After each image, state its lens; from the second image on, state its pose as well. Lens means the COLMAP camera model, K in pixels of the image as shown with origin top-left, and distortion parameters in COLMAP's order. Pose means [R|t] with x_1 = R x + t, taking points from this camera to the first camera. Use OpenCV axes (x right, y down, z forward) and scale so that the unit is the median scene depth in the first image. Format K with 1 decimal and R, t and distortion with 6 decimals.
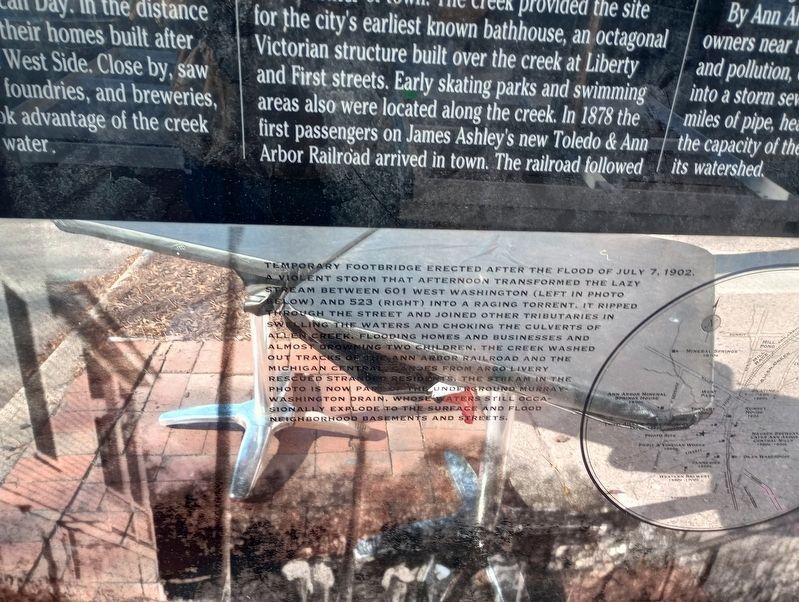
lens RADIAL K [[591.1, 0, 397.2], [0, 591.1, 296.6], [0, 0, 1]] dist [0.045503, -0.045779]
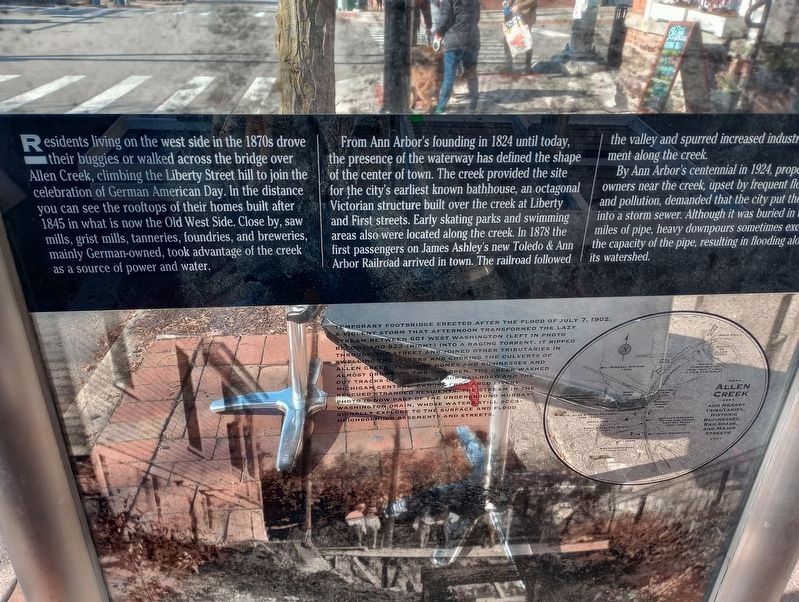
lens RADIAL K [[591.1, 0, 399.4], [0, 591.1, 298.7], [0, 0, 1]] dist [0.045503, -0.045779]
pose [[0.999278, -0.034492, -0.015905, -0.021299], [0.035250, 0.998120, 0.050134, -0.191631], [0.014146, -0.050659, 0.998616, -0.546504]]
